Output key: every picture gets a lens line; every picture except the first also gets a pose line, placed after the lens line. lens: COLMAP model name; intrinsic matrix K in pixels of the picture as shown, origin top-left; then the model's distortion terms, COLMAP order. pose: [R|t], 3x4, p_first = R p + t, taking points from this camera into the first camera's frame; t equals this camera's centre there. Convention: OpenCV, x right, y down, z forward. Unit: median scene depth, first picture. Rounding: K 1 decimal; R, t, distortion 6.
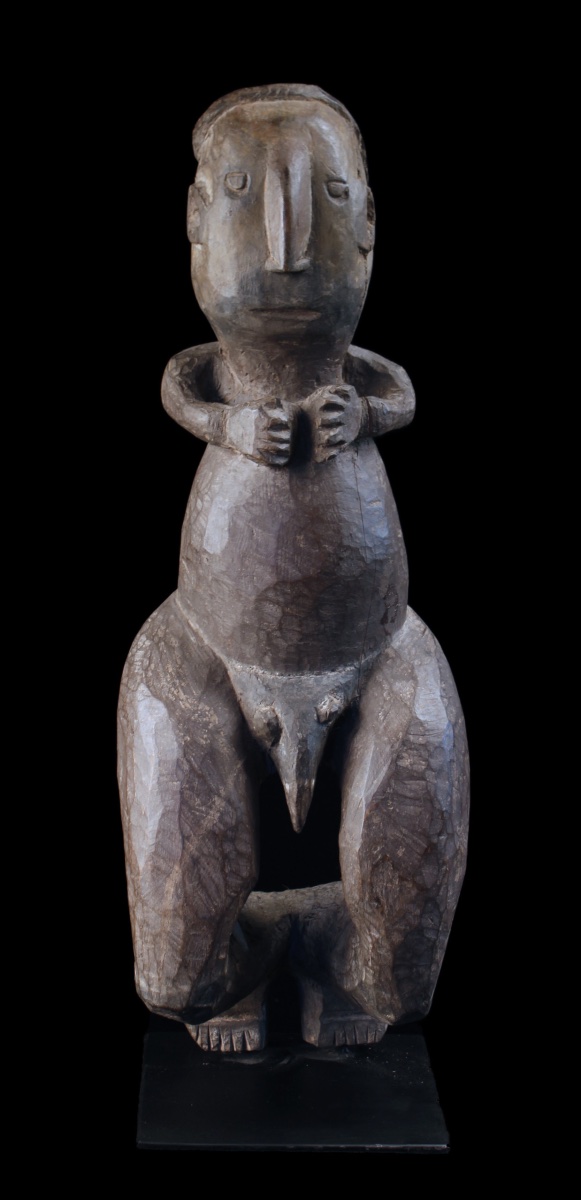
lens RADIAL K [[2409.1, 0, 358.8], [0, 2409.1, 511.9], [0, 0, 1]] dist [-0.033897, 0.000000]
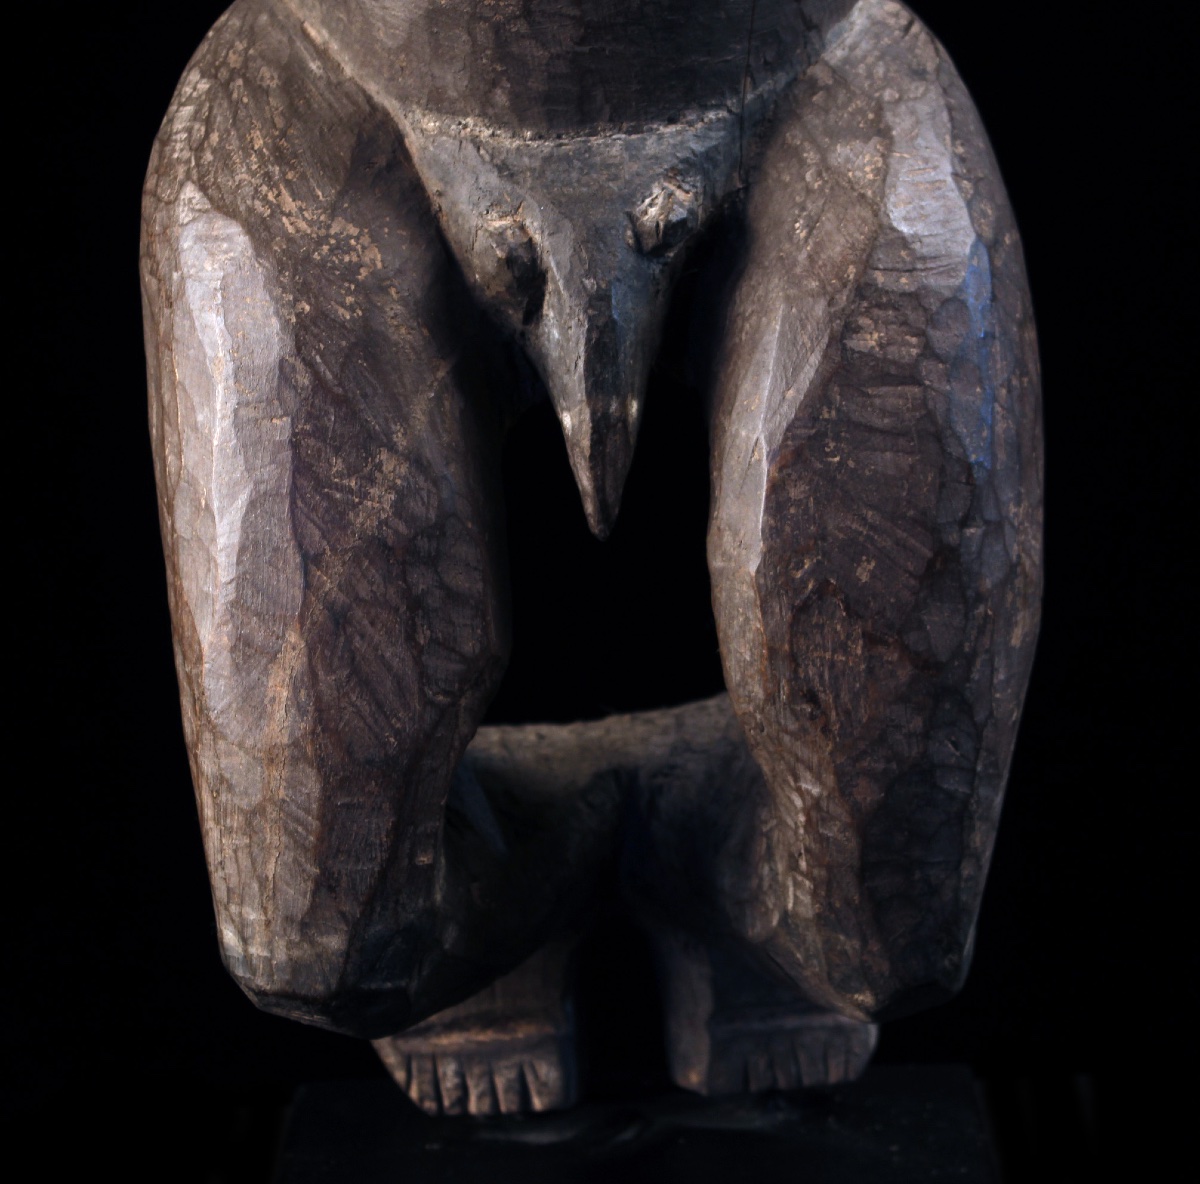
lens RADIAL K [[4324.5, 0, 596.6], [0, 4324.5, 587.0], [0, 0, 1]] dist [0.014577, 0.000000]
pose [[0.995744, -0.047107, -0.079216, 0.029218], [0.052755, 0.996095, 0.070790, 0.091560], [0.075572, -0.074667, 0.994341, 0.301914]]
